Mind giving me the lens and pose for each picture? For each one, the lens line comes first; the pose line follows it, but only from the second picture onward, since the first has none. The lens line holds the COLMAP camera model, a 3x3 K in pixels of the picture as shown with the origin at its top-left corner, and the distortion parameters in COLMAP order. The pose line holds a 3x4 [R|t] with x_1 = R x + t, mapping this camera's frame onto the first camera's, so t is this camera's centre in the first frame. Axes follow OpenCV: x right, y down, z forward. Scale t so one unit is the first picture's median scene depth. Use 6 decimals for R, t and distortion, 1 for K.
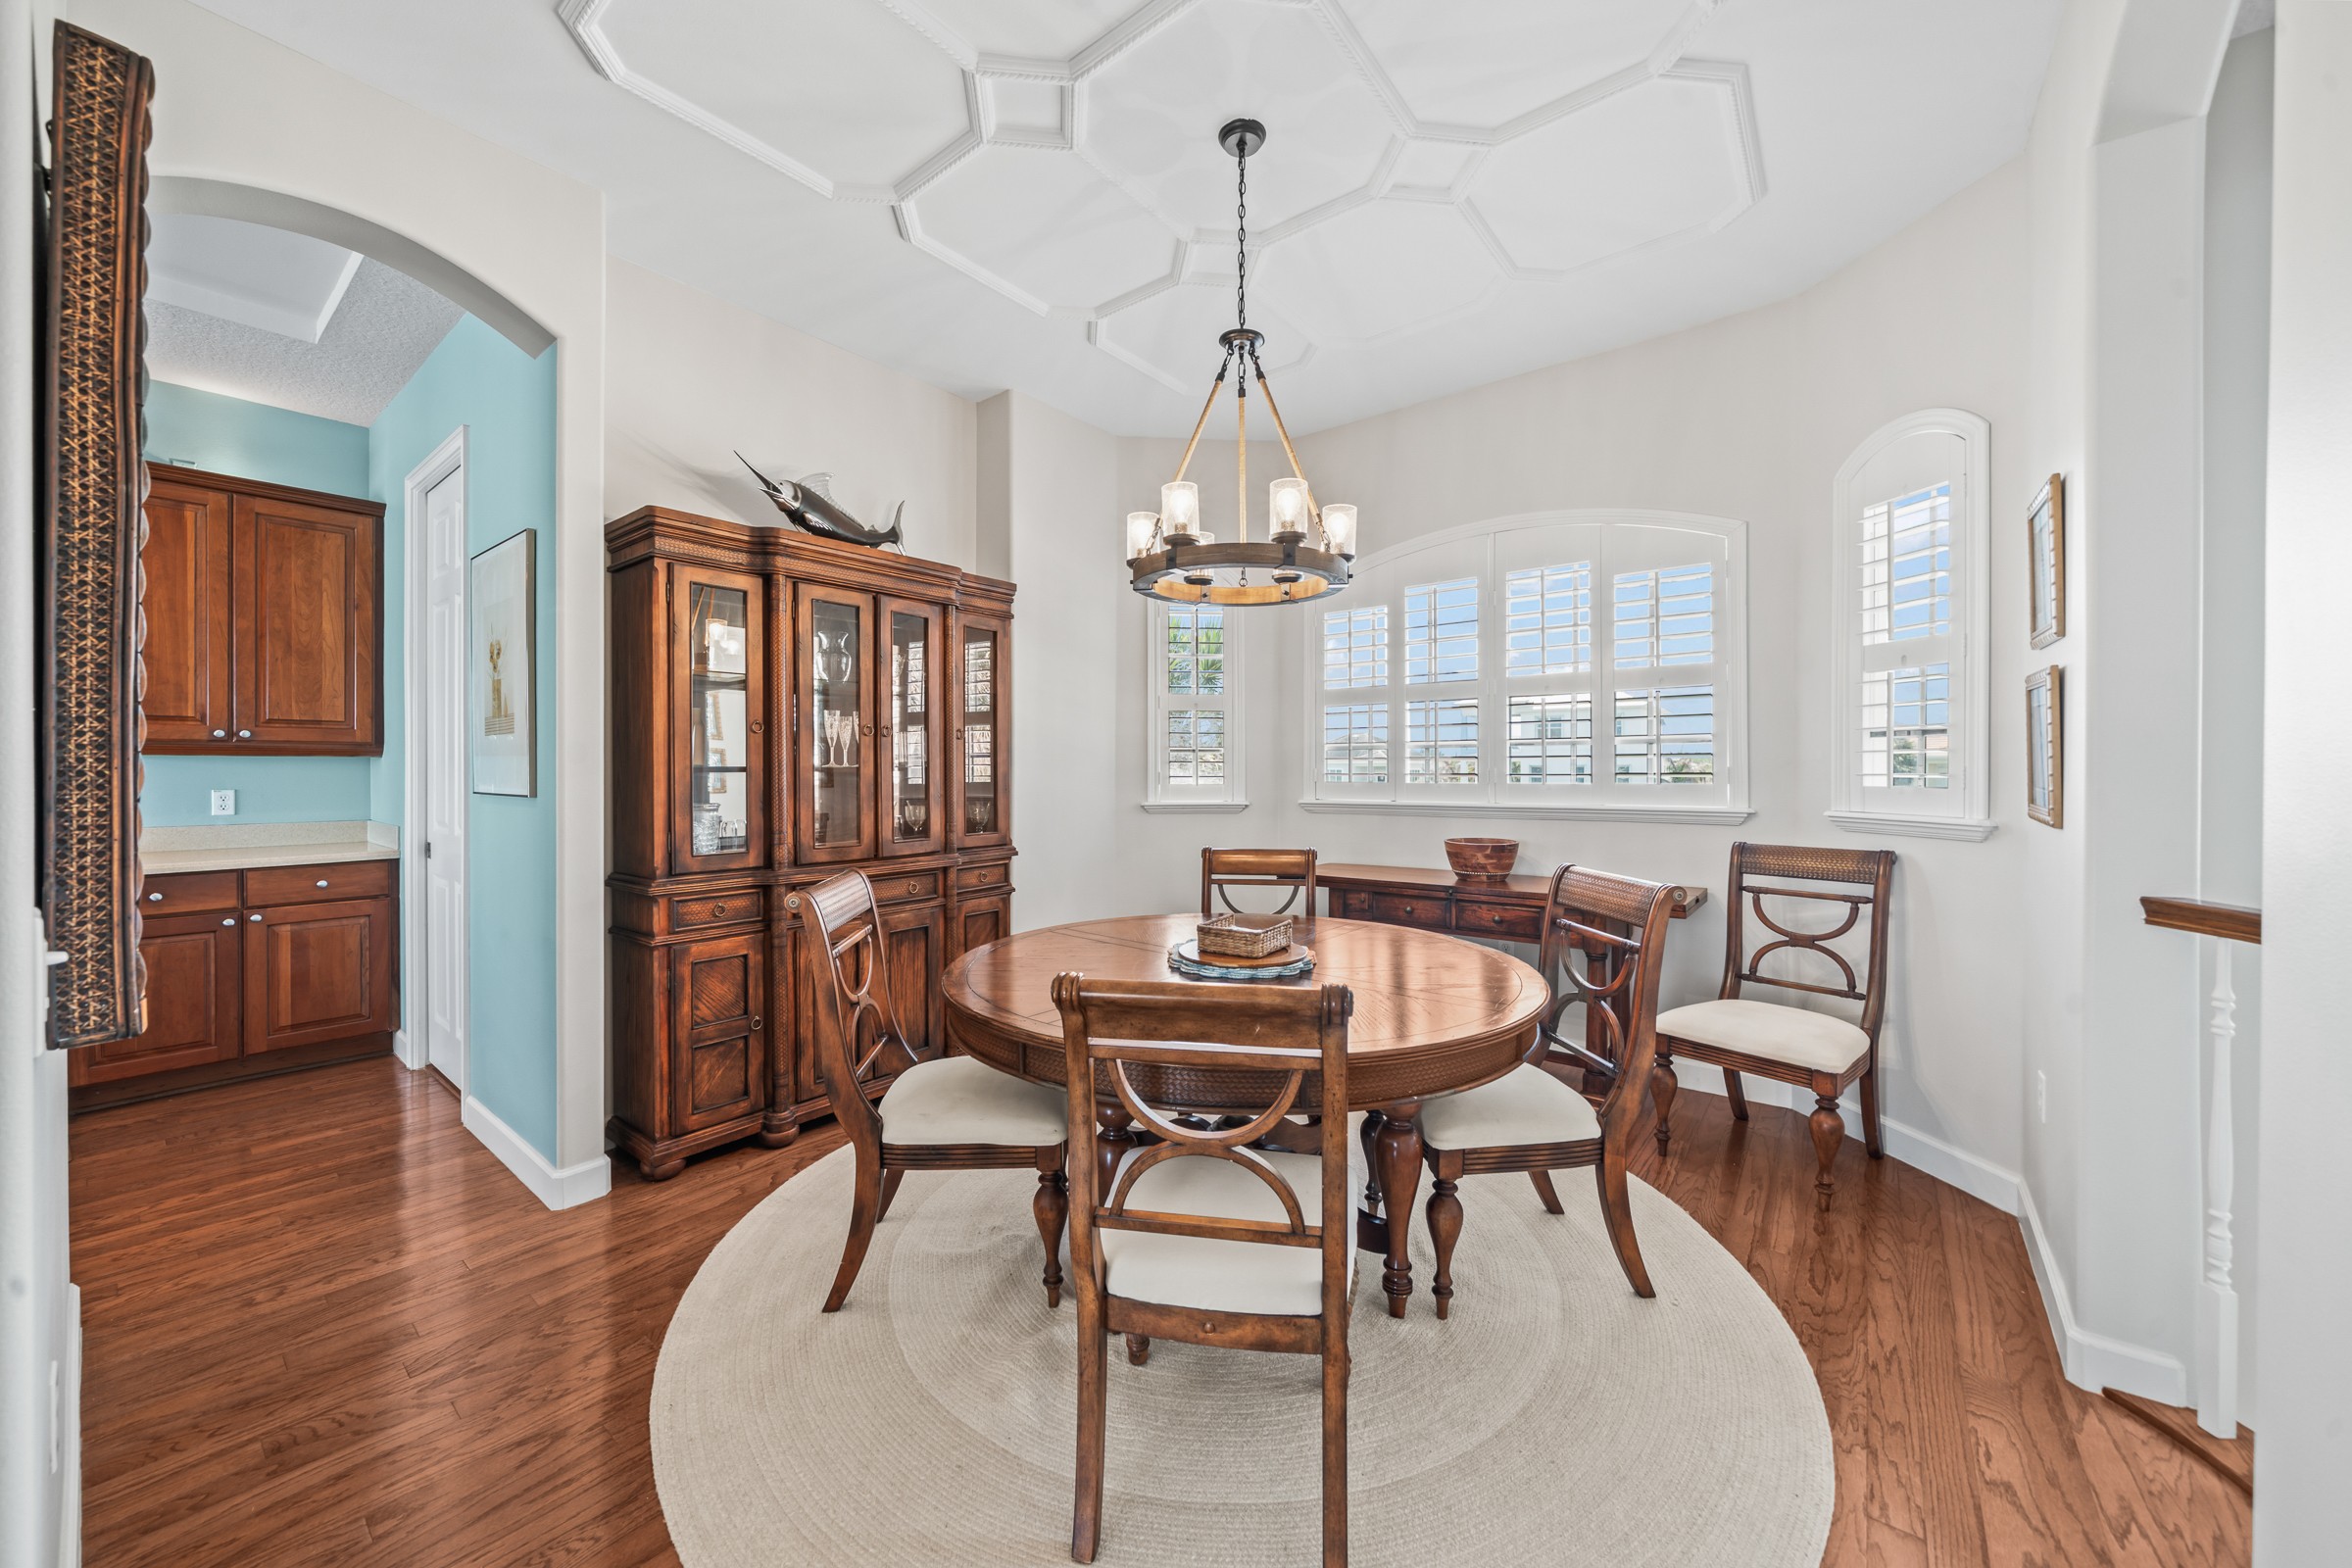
lens RADIAL K [[856.8, 0, 1161.2], [0, 856.8, 774.0], [0, 0, 1]] dist [-0.005117, 0.001170]
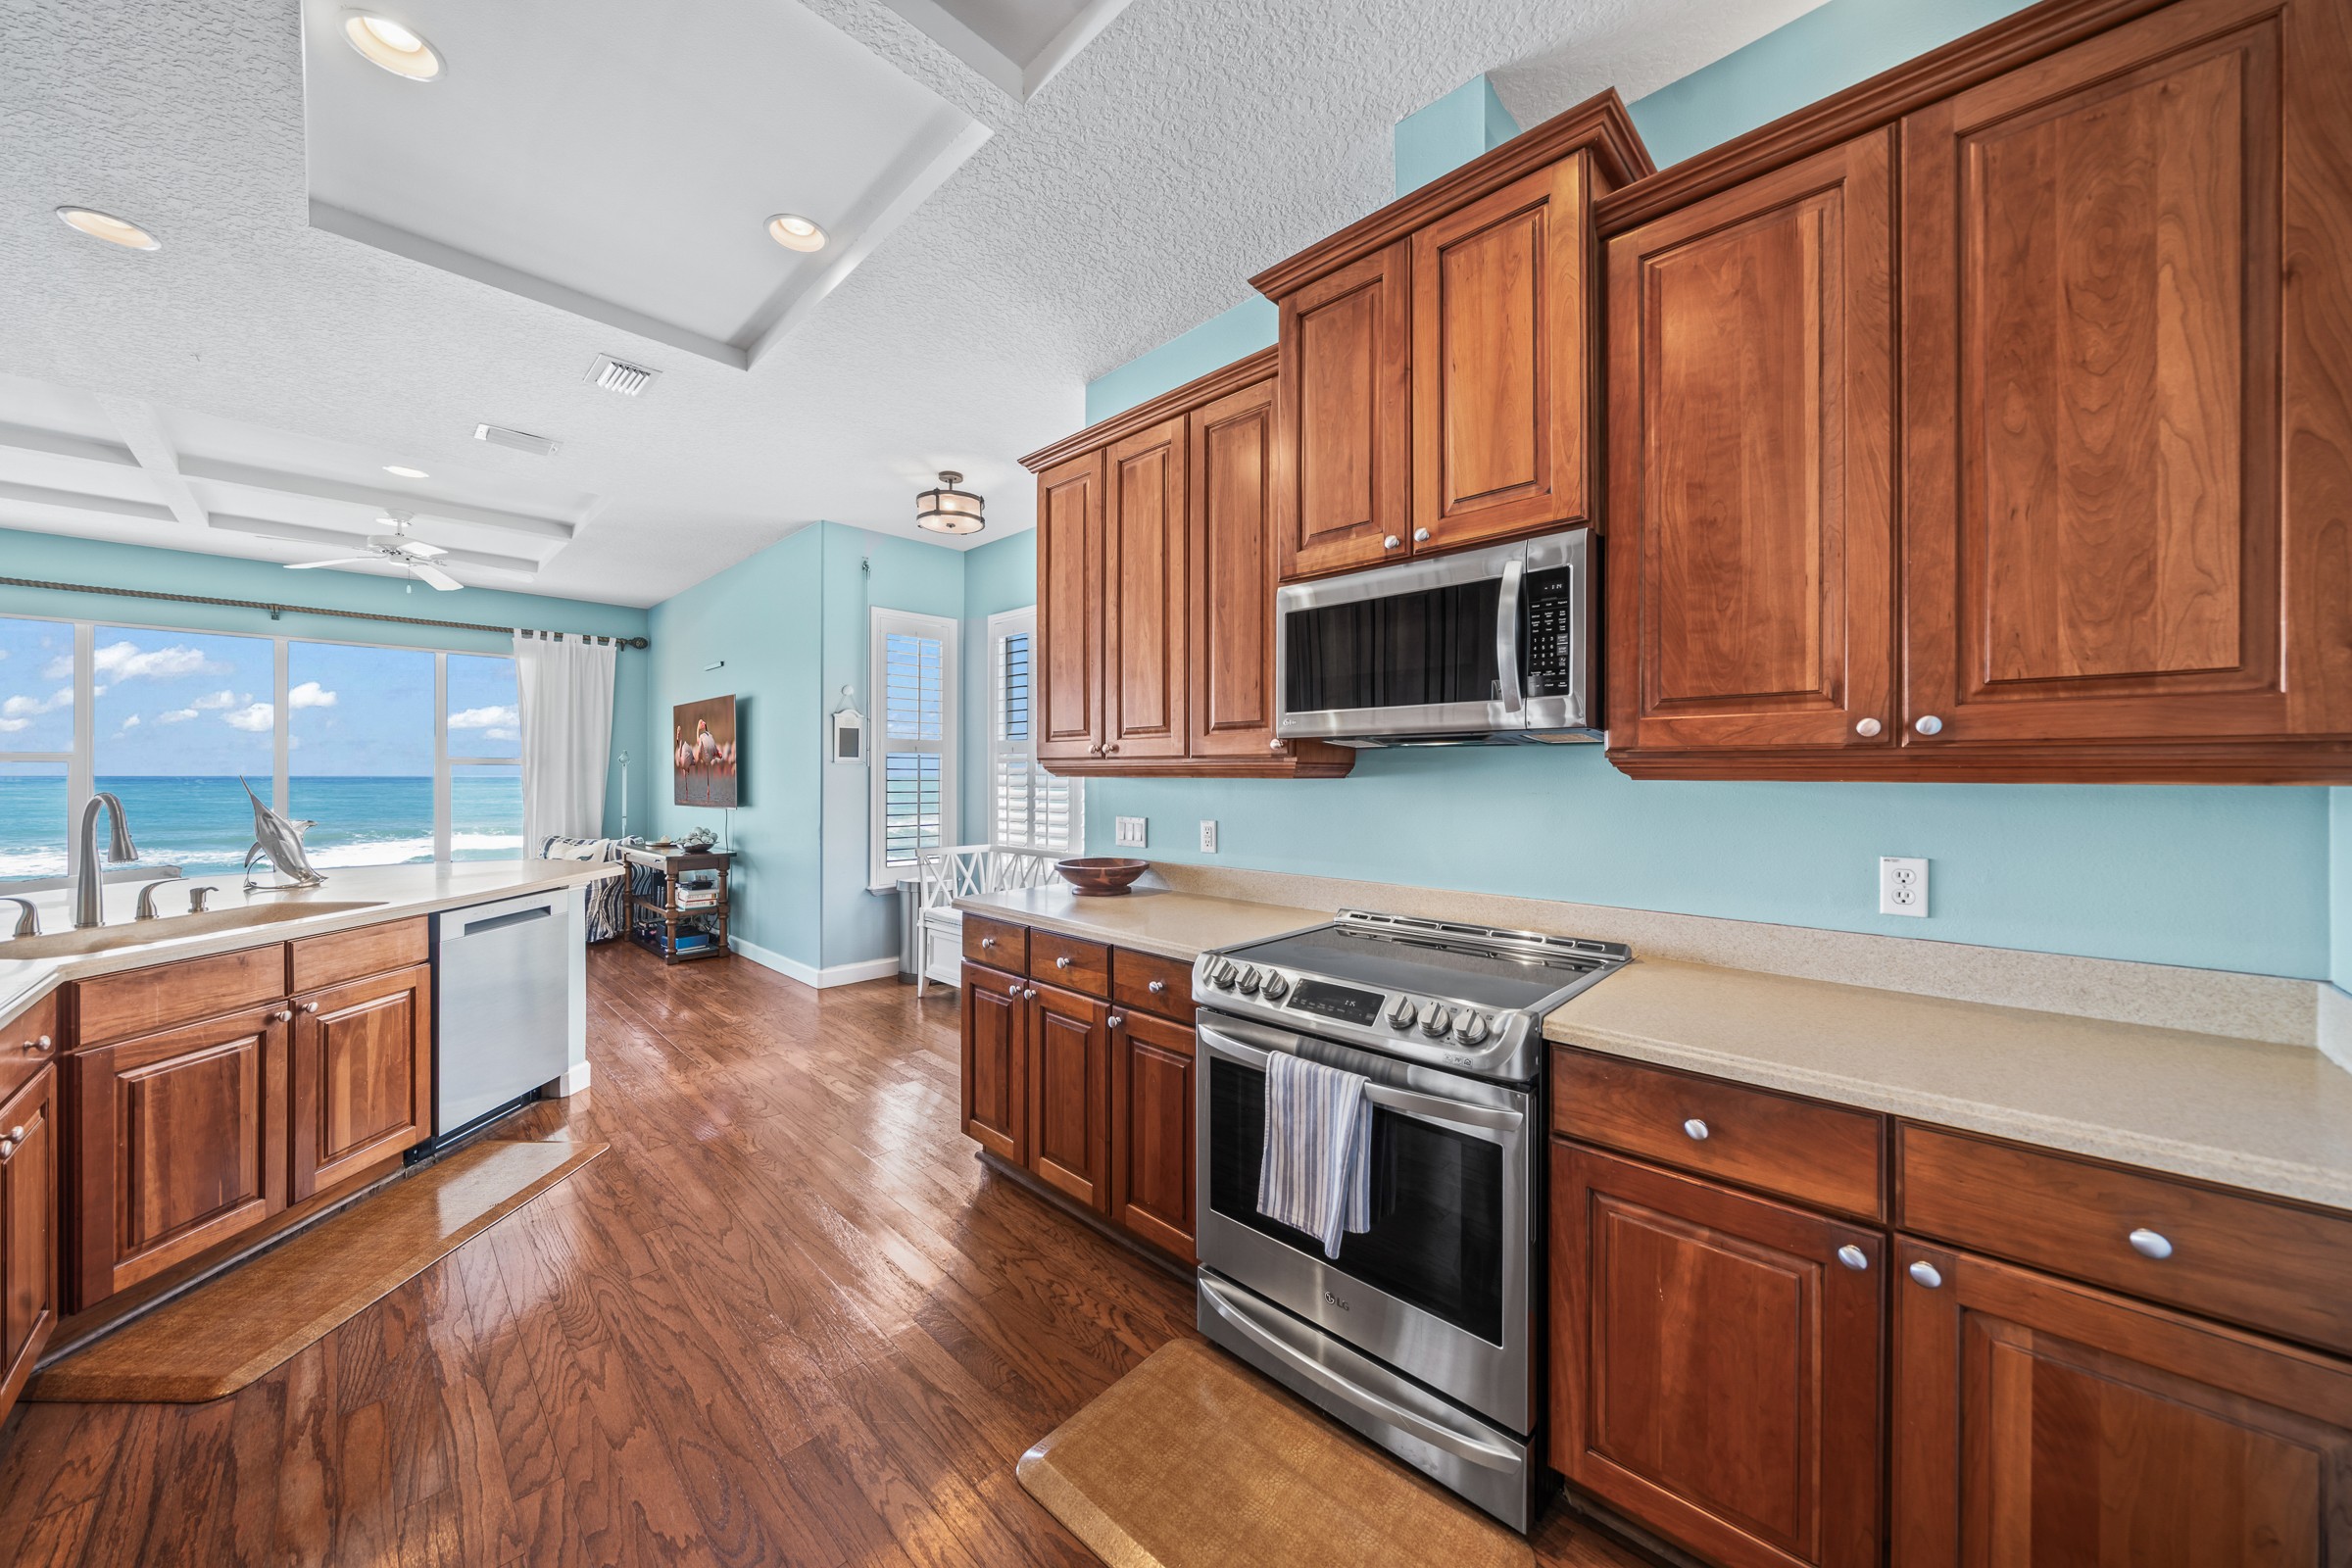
lens RADIAL K [[818.8, 0, 1157.6], [0, 818.8, 774.4], [0, 0, 1]] dist [-0.004674, 0.000130]
pose [[-0.102468, 0.000242, -0.994736, -0.673129], [-0.003944, 0.999992, 0.000650, -0.023778], [0.994729, 0.003990, -0.102466, 0.691545]]
